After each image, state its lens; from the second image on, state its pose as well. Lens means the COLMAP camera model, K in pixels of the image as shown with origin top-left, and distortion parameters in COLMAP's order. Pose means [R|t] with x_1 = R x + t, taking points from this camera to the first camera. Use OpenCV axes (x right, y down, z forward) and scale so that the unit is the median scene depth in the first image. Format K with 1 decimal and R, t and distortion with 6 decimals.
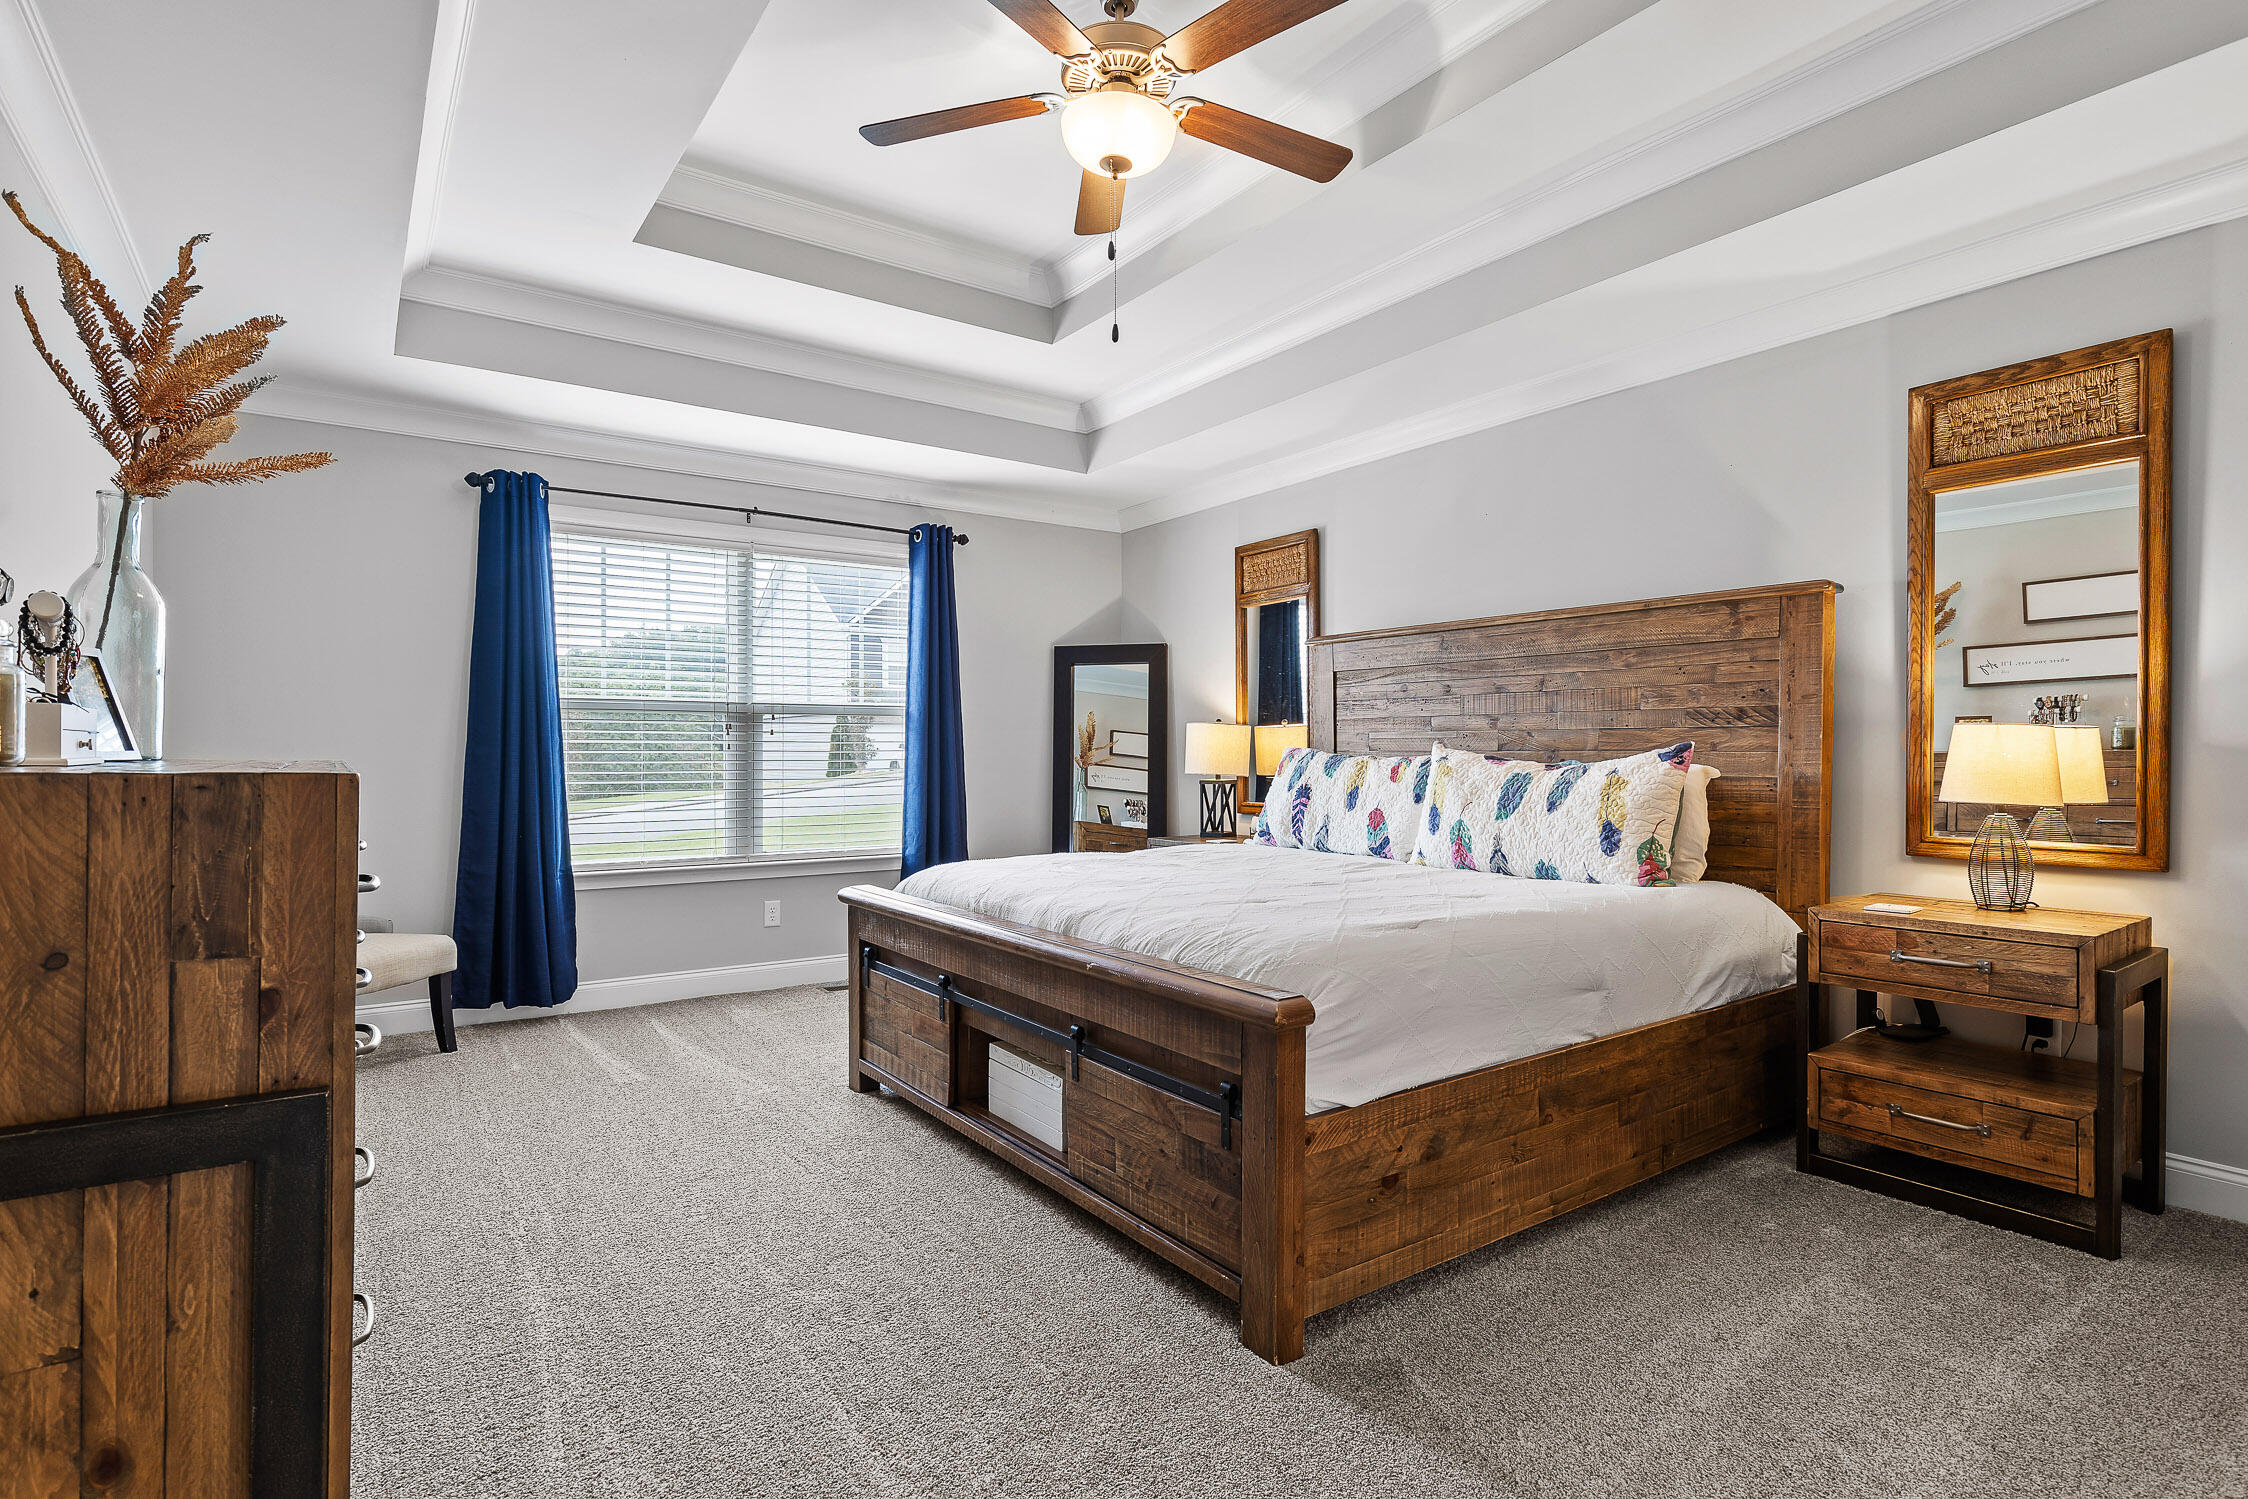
lens RADIAL K [[1158.8, 0, 1168.4], [0, 1158.8, 745.6], [0, 0, 1]] dist [0.001009, -0.000615]
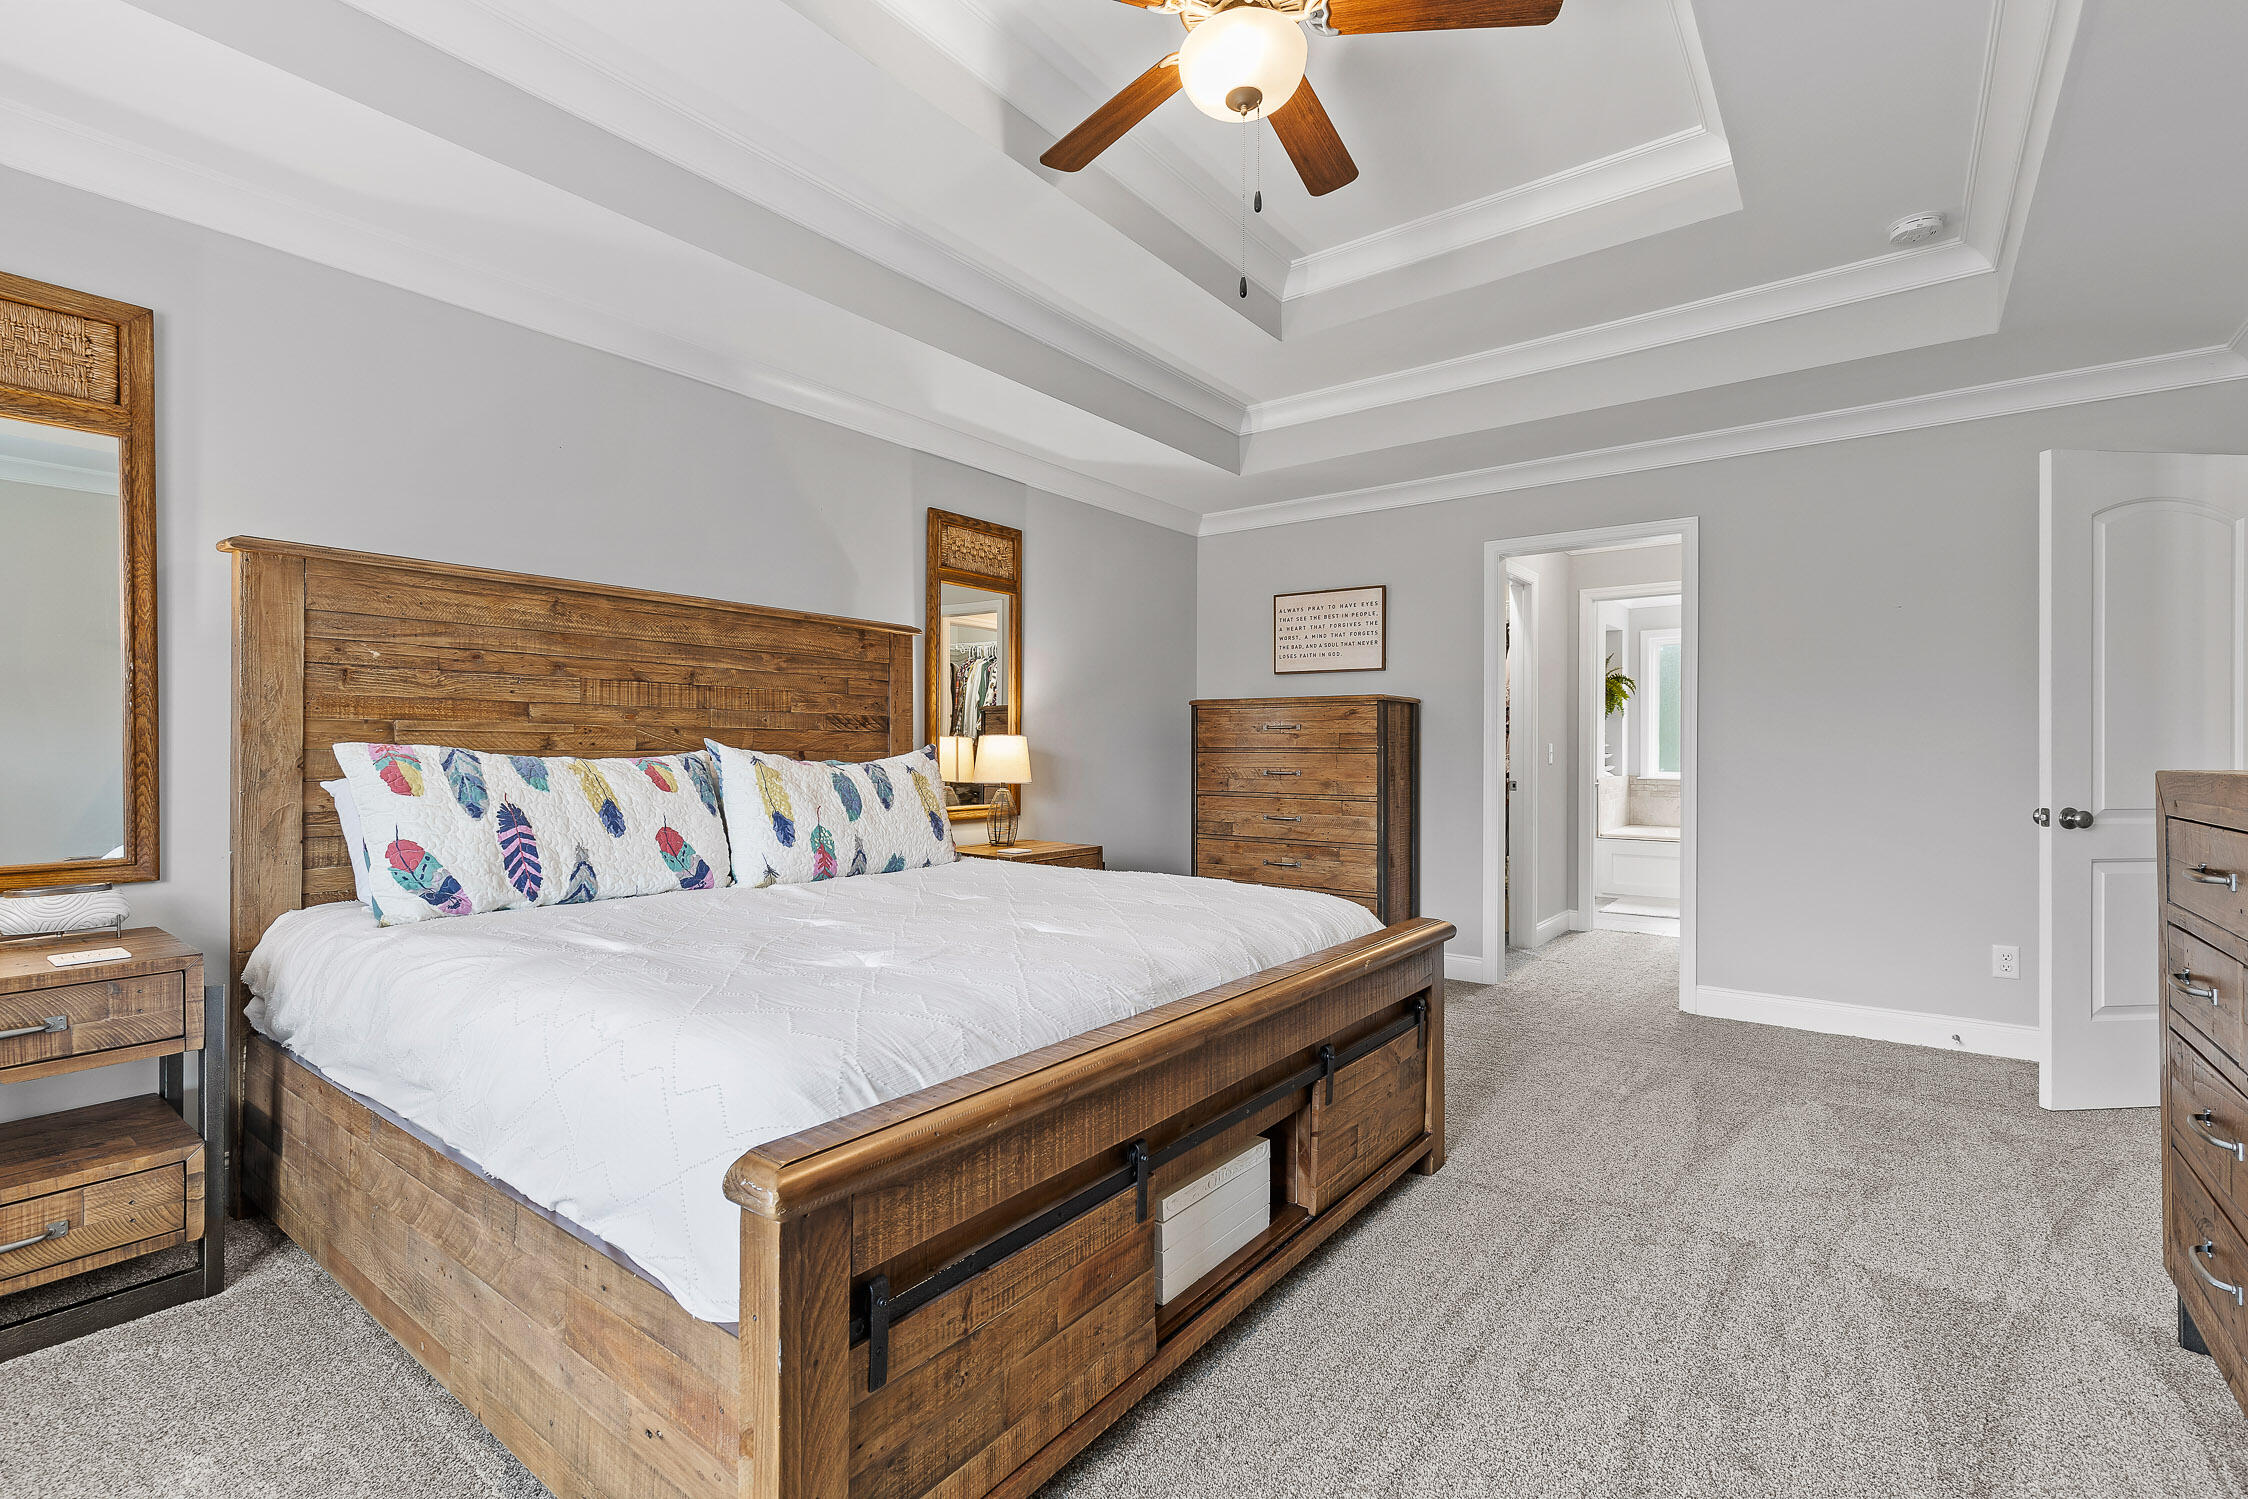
lens RADIAL K [[992.8, 0, 1124.0], [0, 992.8, 749.5], [0, 0, 1]] dist [-0.001560, -0.000253]
pose [[-0.291069, 0.000782, 0.956702, -0.563096], [-0.008415, 0.999959, -0.003378, 0.003732], [-0.956665, -0.009033, -0.291051, 0.981486]]
